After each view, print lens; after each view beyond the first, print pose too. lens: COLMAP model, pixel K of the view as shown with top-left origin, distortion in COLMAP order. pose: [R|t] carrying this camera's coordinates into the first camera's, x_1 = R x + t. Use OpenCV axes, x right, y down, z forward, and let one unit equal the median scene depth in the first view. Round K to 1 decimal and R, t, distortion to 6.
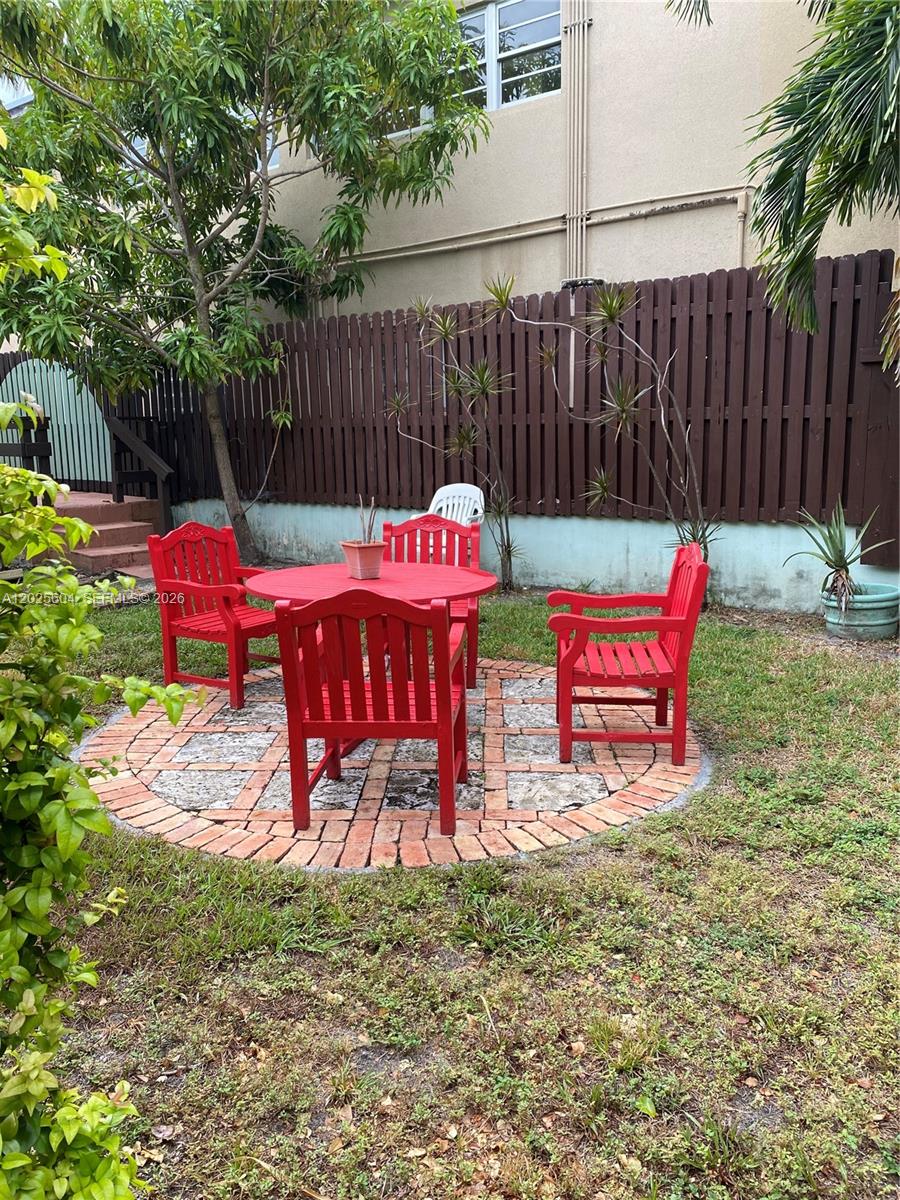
lens RADIAL K [[918.8, 0, 451.6], [0, 918.8, 603.6], [0, 0, 1]] dist [0.002092, -0.002140]
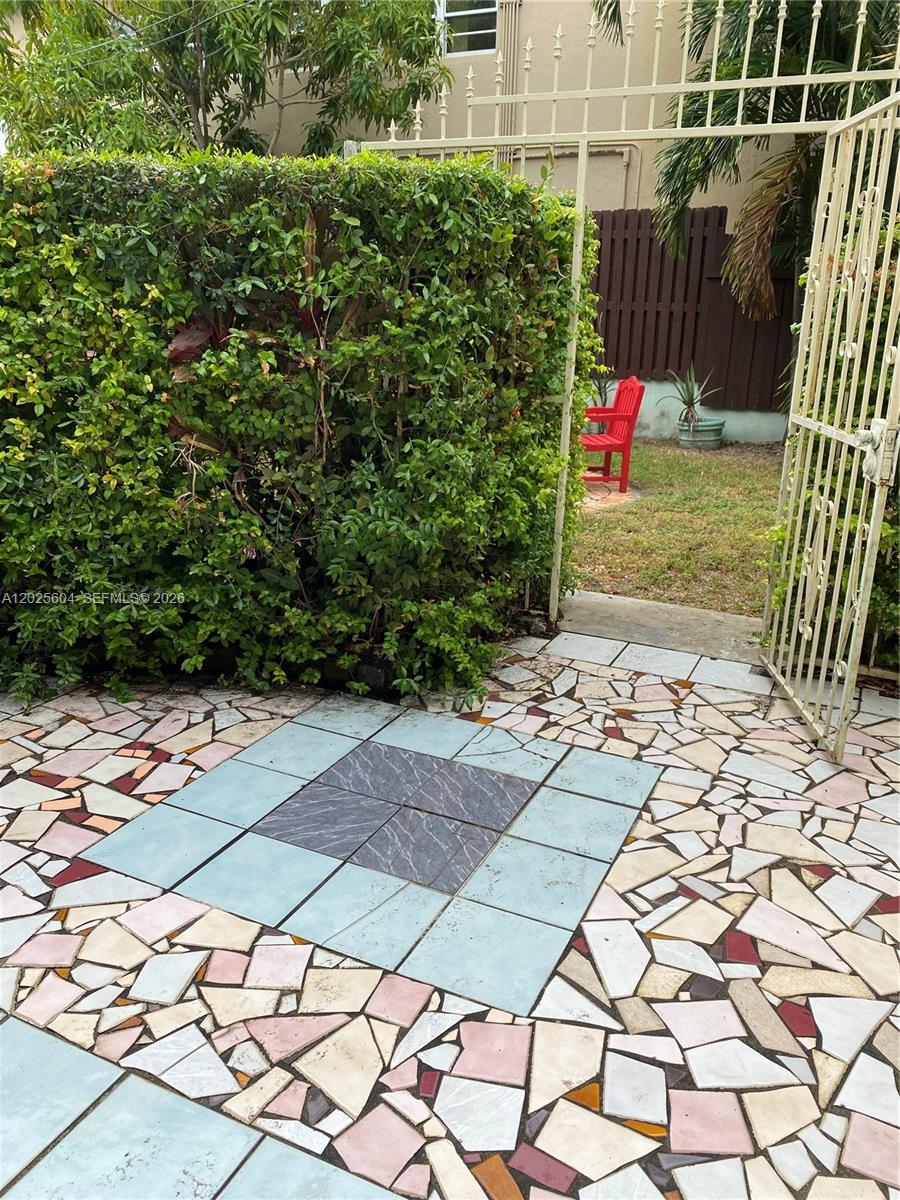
lens RADIAL K [[951.3, 0, 450.0], [0, 951.3, 600.0], [0, 0, 1]] dist [0.031511, -0.035371]
pose [[0.977743, -0.016366, 0.209168, -0.323569], [-0.005369, 0.994675, 0.102922, 0.119542], [-0.209738, -0.101754, 0.972448, -0.544015]]
